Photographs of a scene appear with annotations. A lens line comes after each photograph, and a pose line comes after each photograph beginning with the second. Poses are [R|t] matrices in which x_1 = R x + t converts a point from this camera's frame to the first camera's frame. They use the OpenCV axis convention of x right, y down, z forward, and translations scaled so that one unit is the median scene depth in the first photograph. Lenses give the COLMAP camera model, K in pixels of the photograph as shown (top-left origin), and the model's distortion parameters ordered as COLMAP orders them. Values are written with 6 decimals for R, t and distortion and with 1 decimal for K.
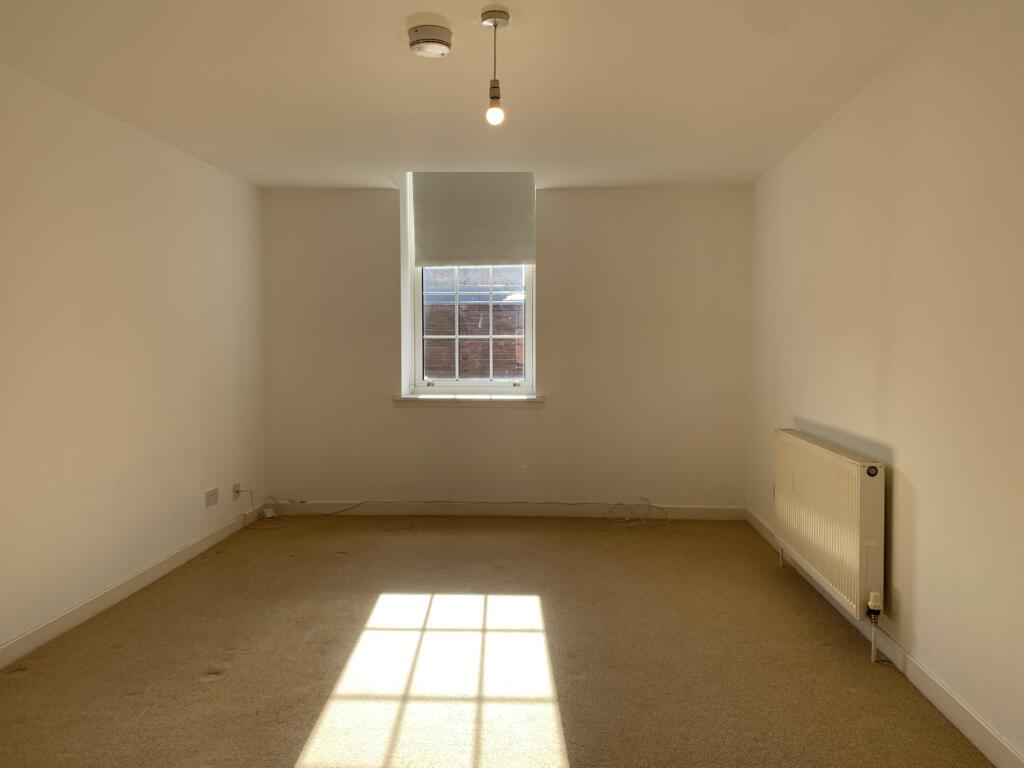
lens RADIAL K [[808.9, 0, 512.0], [0, 808.9, 384.0], [0, 0, 1]] dist [0.108112, -0.218572]
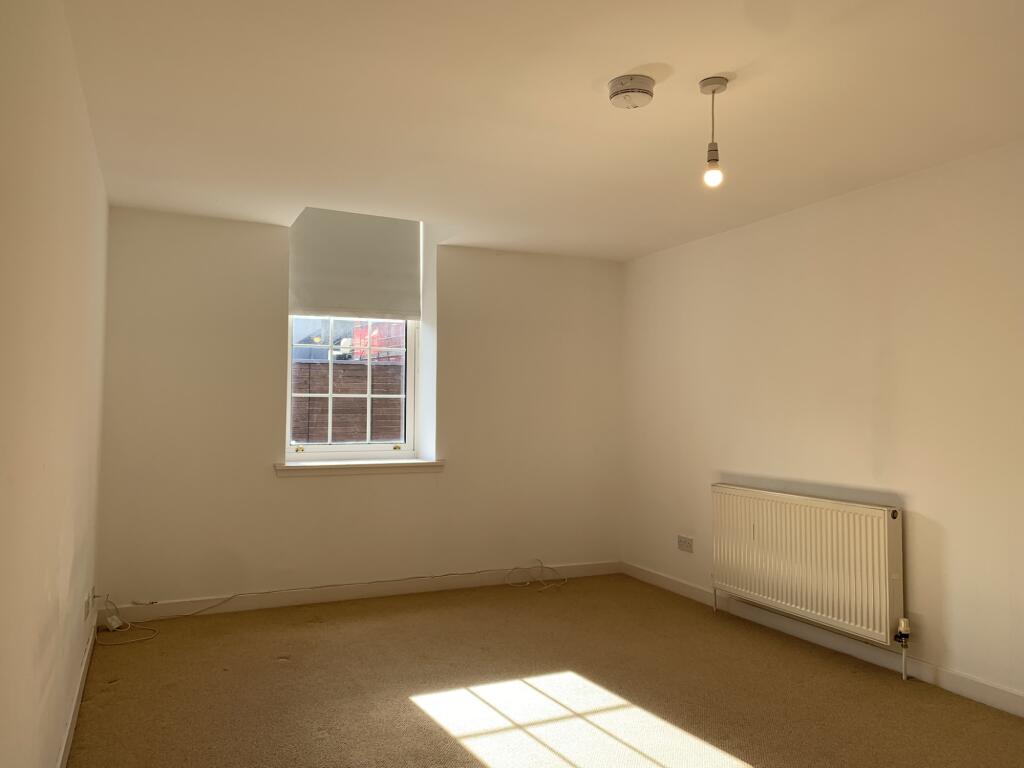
lens RADIAL K [[808.9, 0, 512.0], [0, 808.9, 384.0], [0, 0, 1]] dist [0.108112, -0.218572]
pose [[0.870554, 0.020825, 0.491632, -0.356500], [0.016542, 0.997301, -0.071538, -0.003913], [-0.491795, 0.070410, 0.867860, 0.132573]]
